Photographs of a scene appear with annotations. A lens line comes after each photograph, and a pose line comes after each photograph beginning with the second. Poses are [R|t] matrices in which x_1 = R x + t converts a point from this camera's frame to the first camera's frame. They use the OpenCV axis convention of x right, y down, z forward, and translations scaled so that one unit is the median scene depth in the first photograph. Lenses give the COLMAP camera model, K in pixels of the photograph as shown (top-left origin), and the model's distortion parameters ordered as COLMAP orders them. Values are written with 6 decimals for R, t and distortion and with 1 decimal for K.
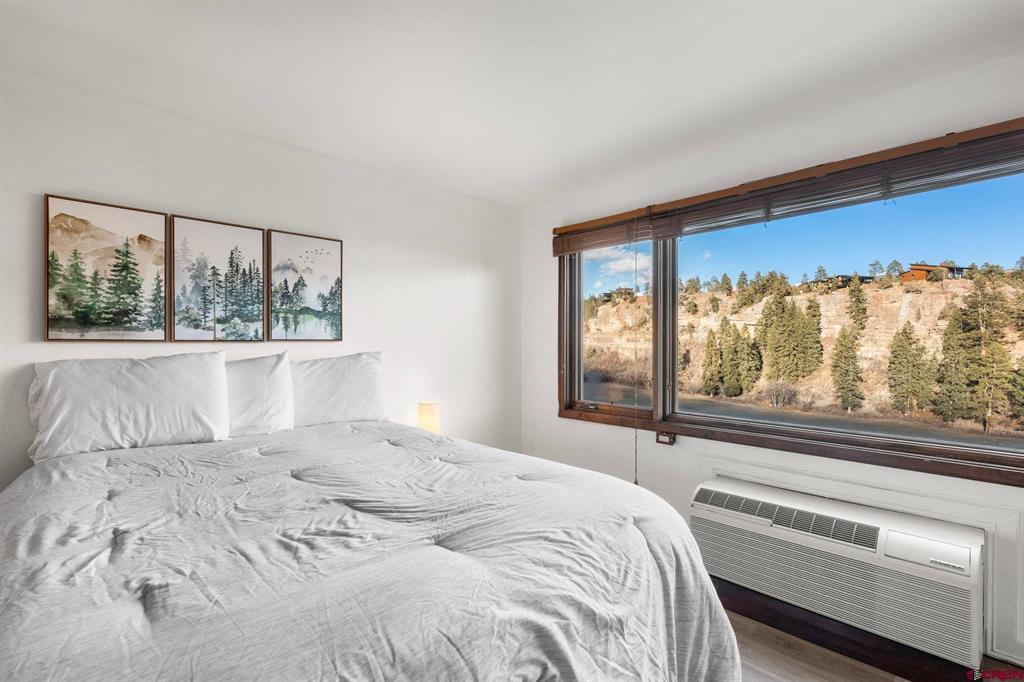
lens RADIAL K [[455.0, 0, 509.4], [0, 455.0, 347.3], [0, 0, 1]] dist [-0.000730, -0.000025]
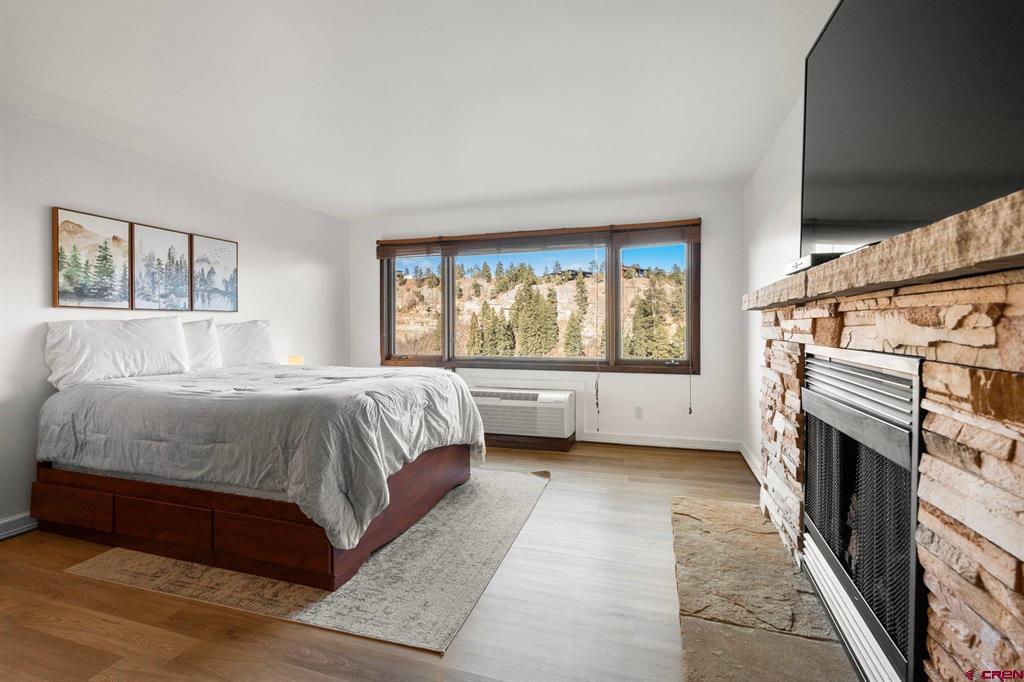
lens RADIAL K [[457.7, 0, 513.5], [0, 457.7, 330.3], [0, 0, 1]] dist [0.002249, 0.000252]
pose [[0.875993, -0.005915, 0.482287, -0.319923], [0.005030, 0.999982, 0.003129, 0.046337], [-0.482297, -0.000315, 0.876007, -0.729671]]
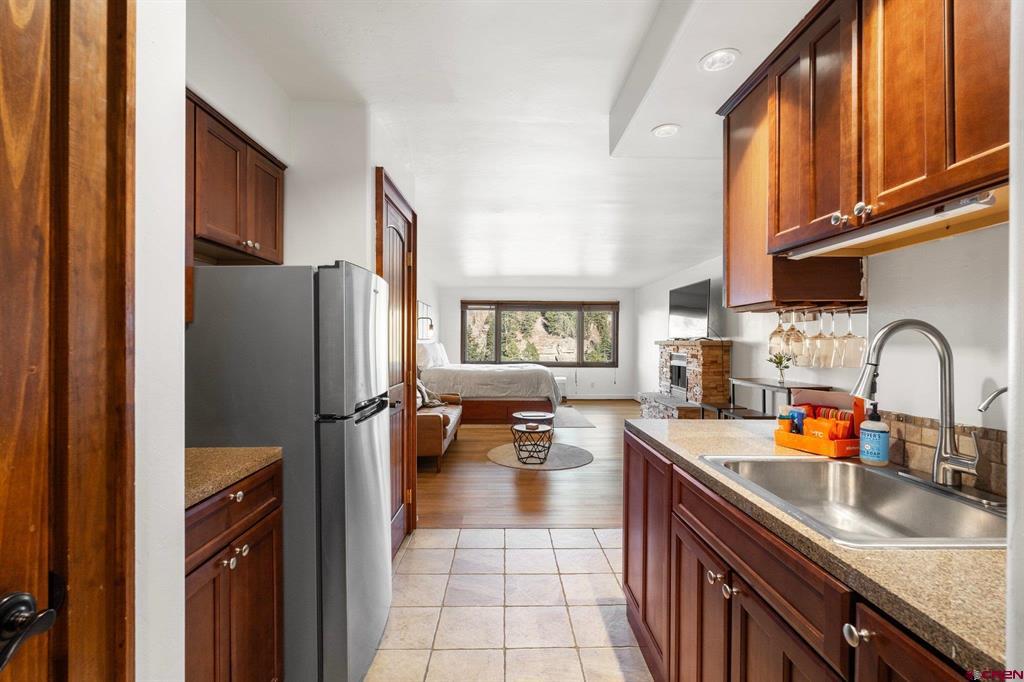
lens RADIAL K [[455.0, 0, 509.4], [0, 455.0, 347.3], [0, 0, 1]] dist [-0.000730, -0.000025]
pose [[0.682181, -0.005603, 0.731162, -2.408447], [0.000030, 0.999971, 0.007635, 0.012887], [-0.731183, -0.005186, 0.682161, -1.572407]]
